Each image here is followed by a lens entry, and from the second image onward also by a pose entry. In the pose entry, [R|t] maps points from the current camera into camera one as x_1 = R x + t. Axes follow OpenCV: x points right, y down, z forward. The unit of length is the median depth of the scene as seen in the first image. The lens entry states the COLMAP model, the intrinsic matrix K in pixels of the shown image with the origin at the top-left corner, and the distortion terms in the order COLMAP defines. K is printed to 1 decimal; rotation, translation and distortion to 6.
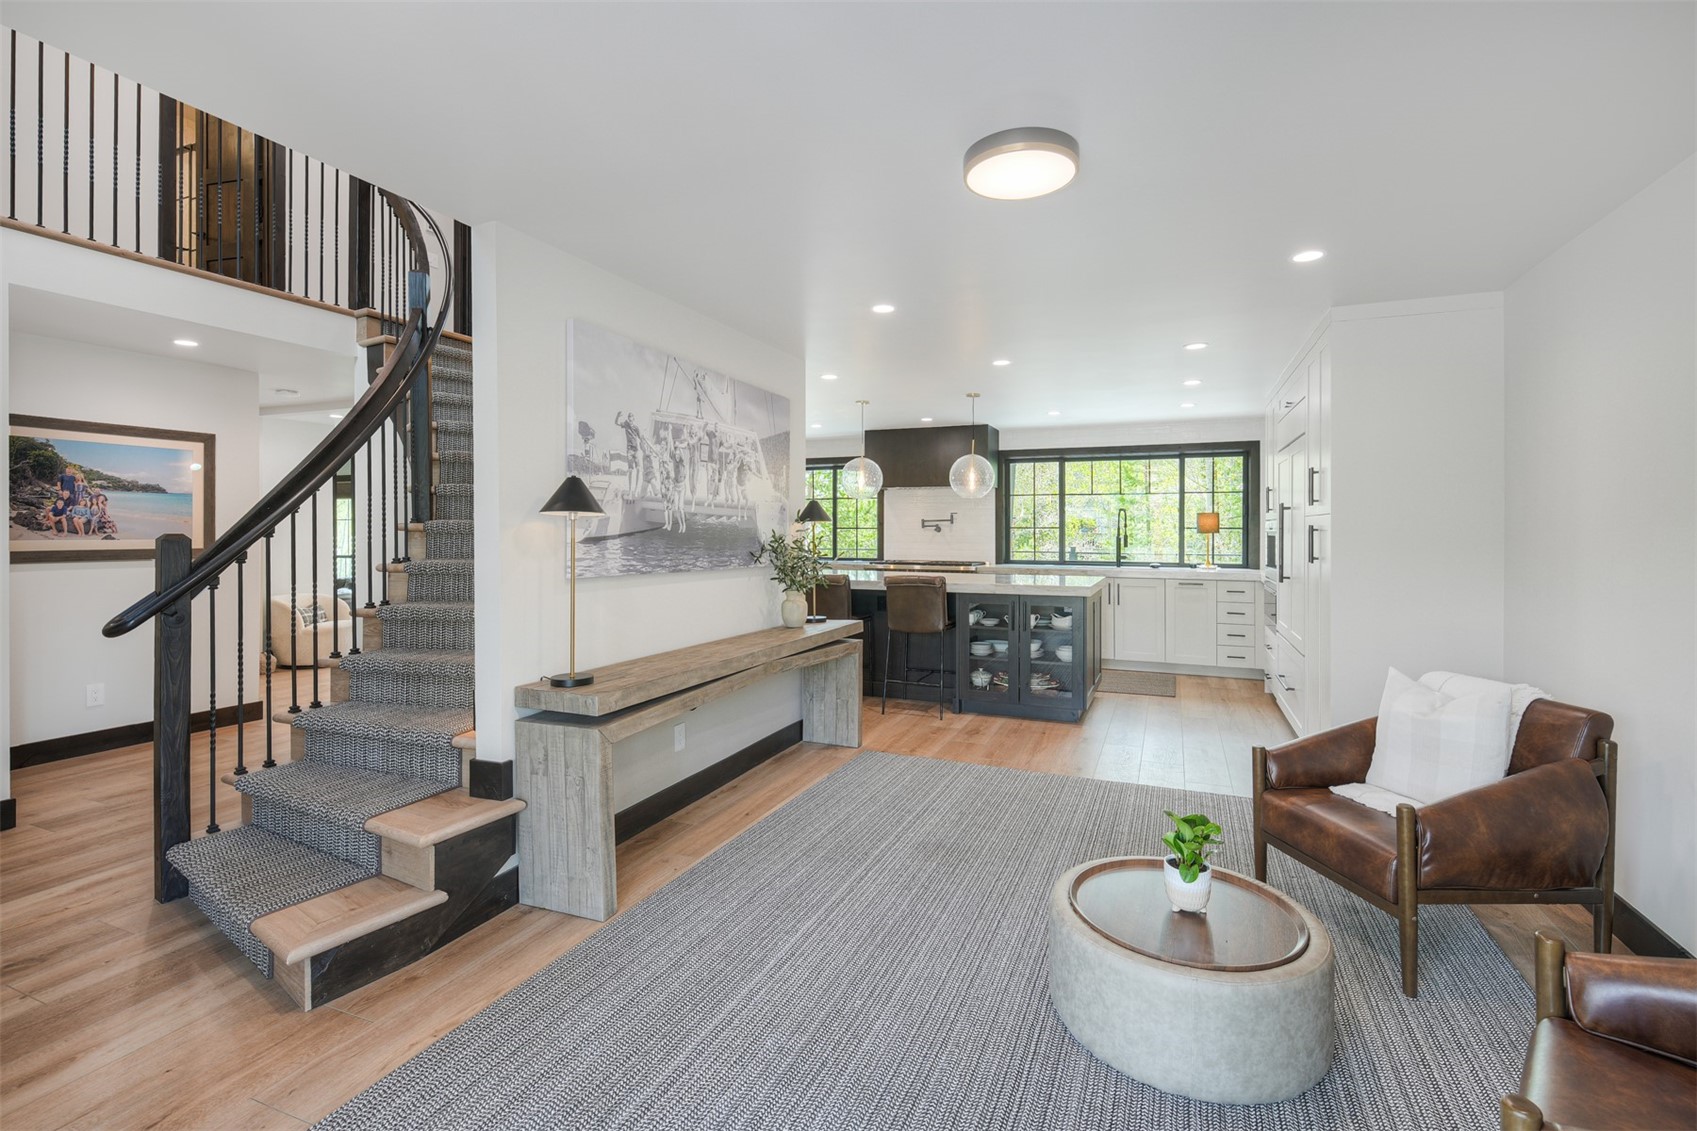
lens RADIAL K [[789.2, 0, 844.2], [0, 789.2, 528.6], [0, 0, 1]] dist [-0.001742, -0.000502]
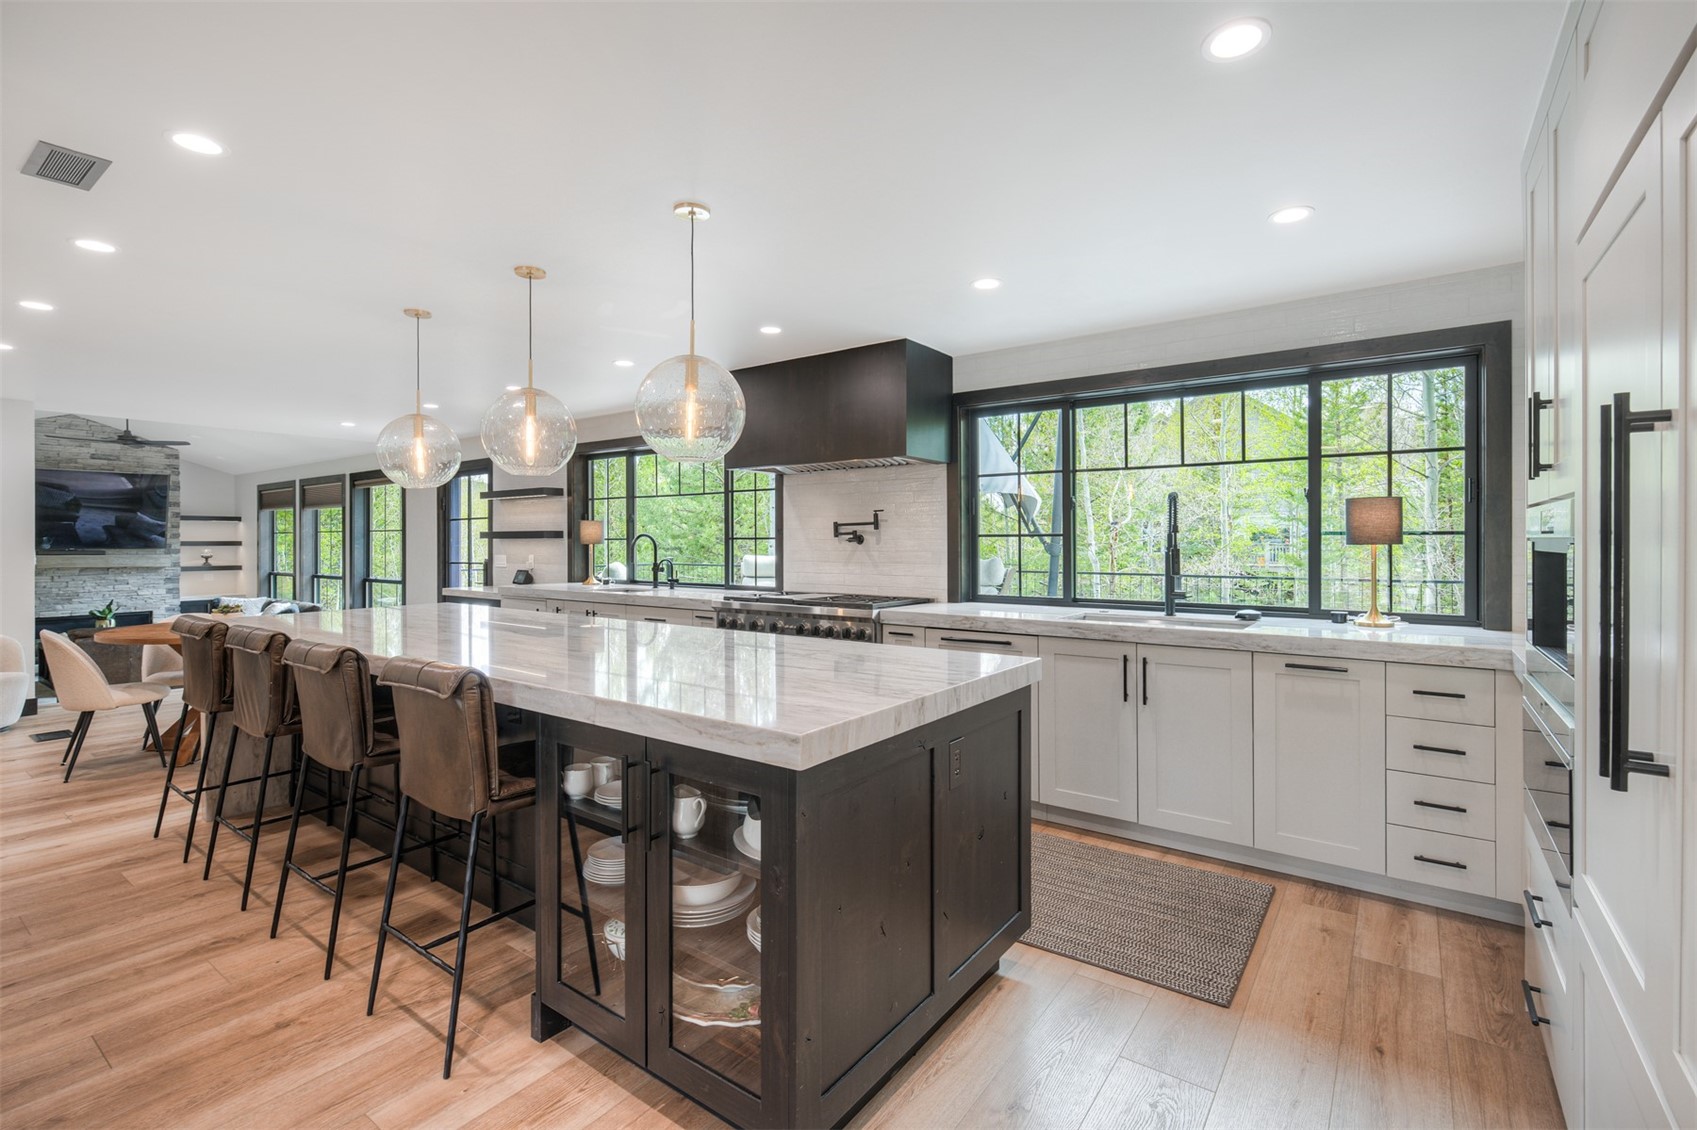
lens RADIAL K [[789.2, 0, 836.0], [0, 789.2, 544.0], [0, 0, 1]] dist [-0.001742, -0.000502]
pose [[0.973591, -0.003174, -0.228279, 0.517759], [0.004118, 0.999985, 0.003663, 0.004875], [0.228264, -0.004506, 0.973589, 0.968129]]
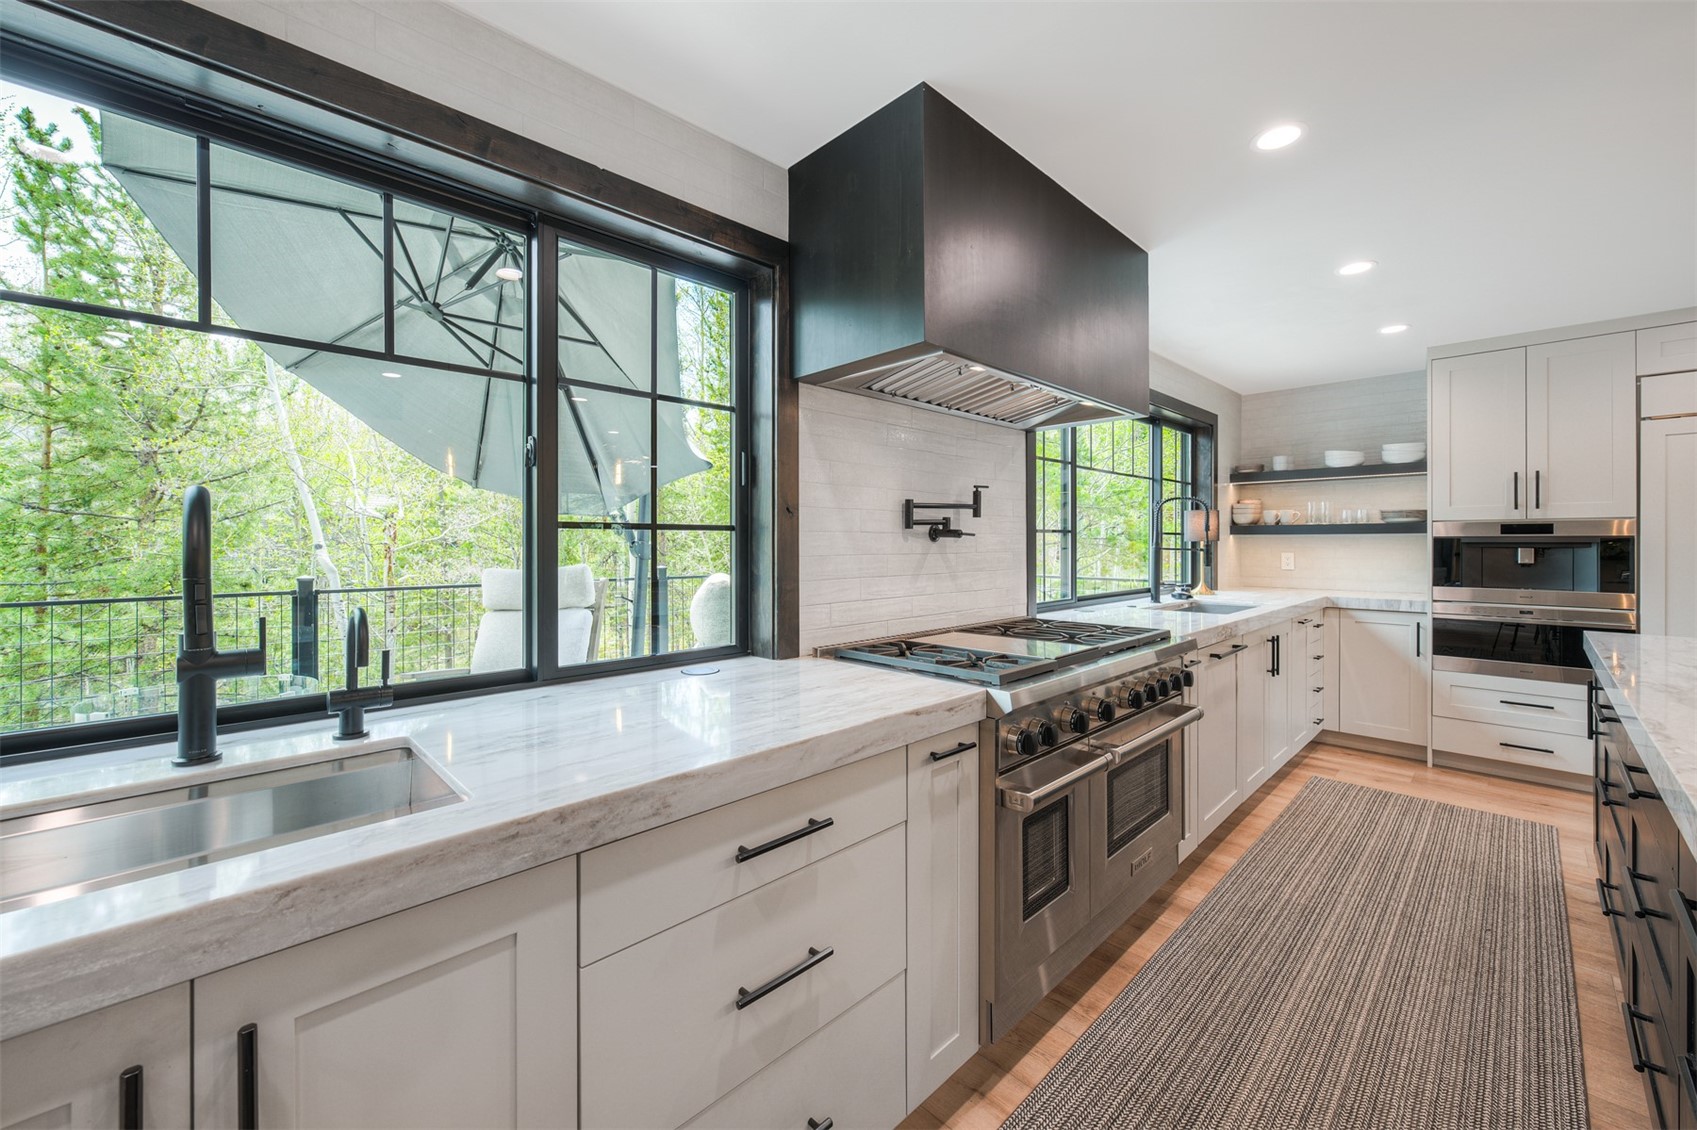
lens RADIAL K [[669.3, 0, 853.8], [0, 669.3, 552.0], [0, 0, 1]] dist [-0.001468, -0.000046]
pose [[0.367404, -0.019775, 0.929851, -0.336879], [0.003590, 0.999797, 0.019844, 0.007245], [-0.930055, -0.003953, 0.367400, 2.057937]]
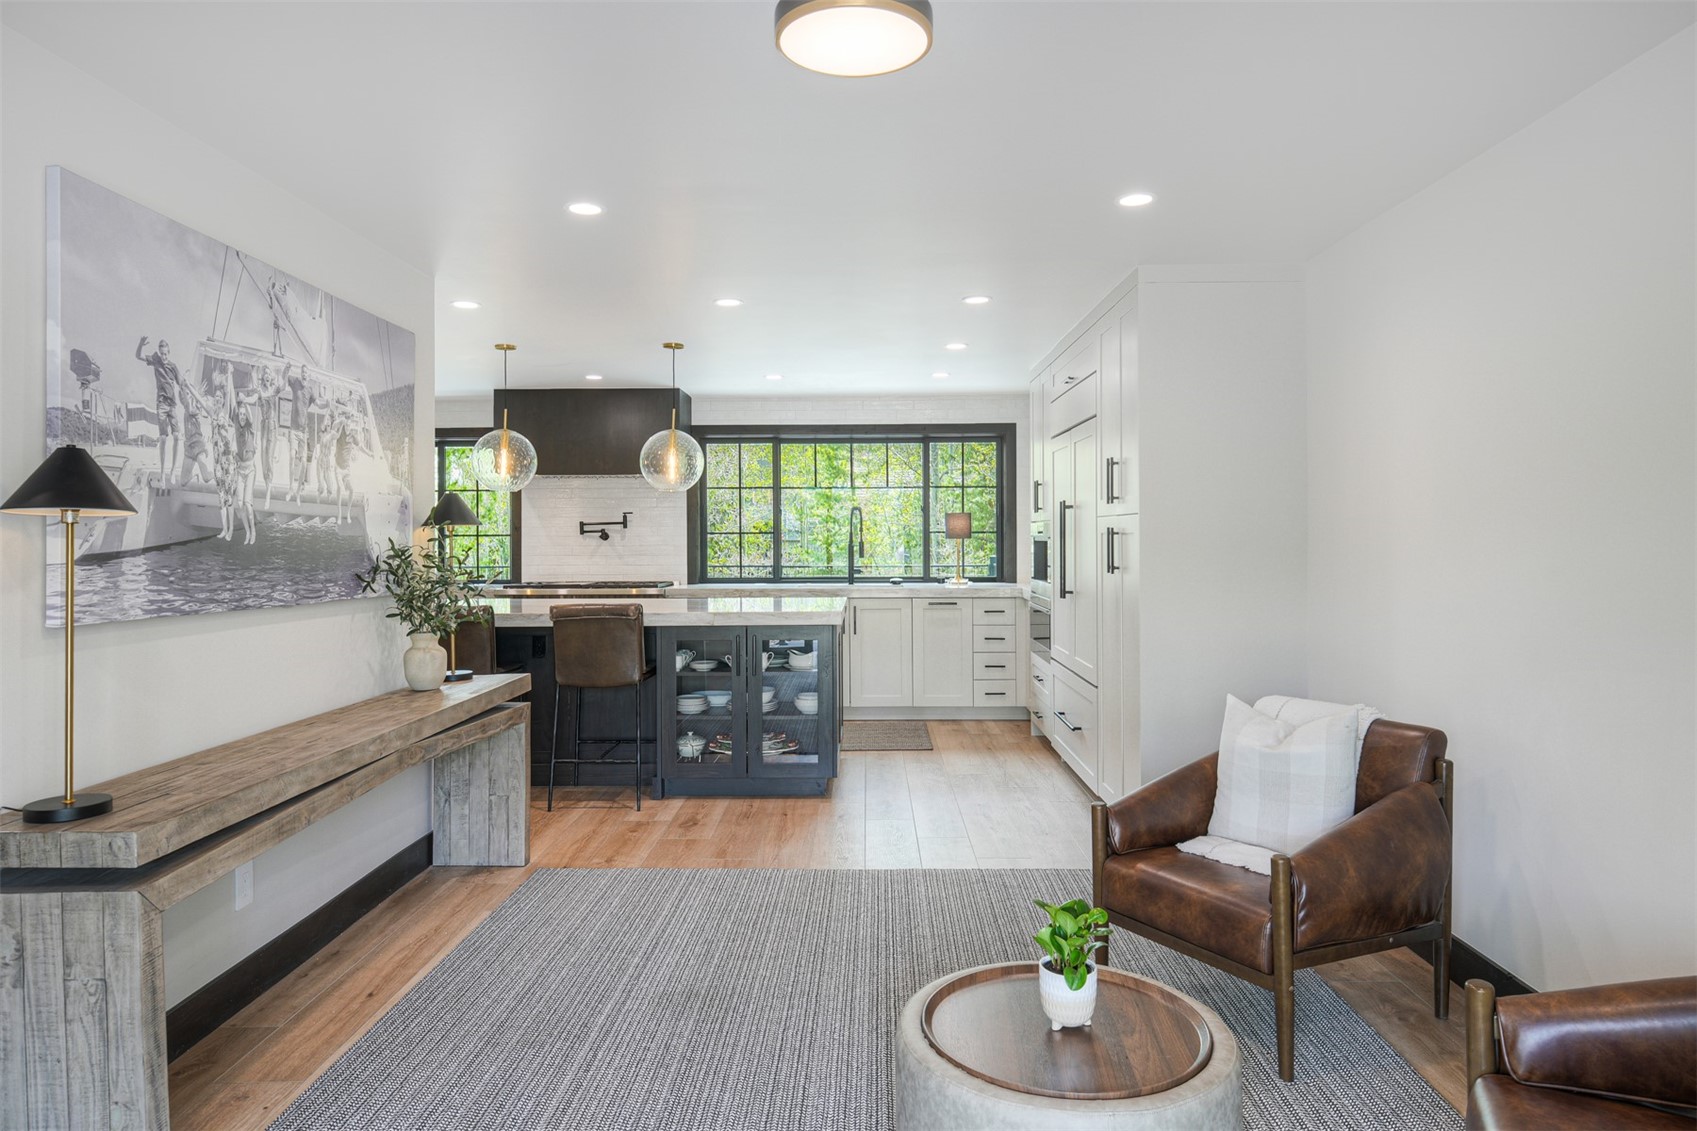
lens RADIAL K [[1097.6, 0, 866.7], [0, 1097.6, 525.1], [0, 0, 1]] dist [-0.002490, 0.000341]
pose [[0.923019, -0.003155, 0.384740, -0.087335], [0.006528, 0.999951, -0.007460, -0.000185], [-0.384698, 0.009397, 0.922995, 0.043014]]
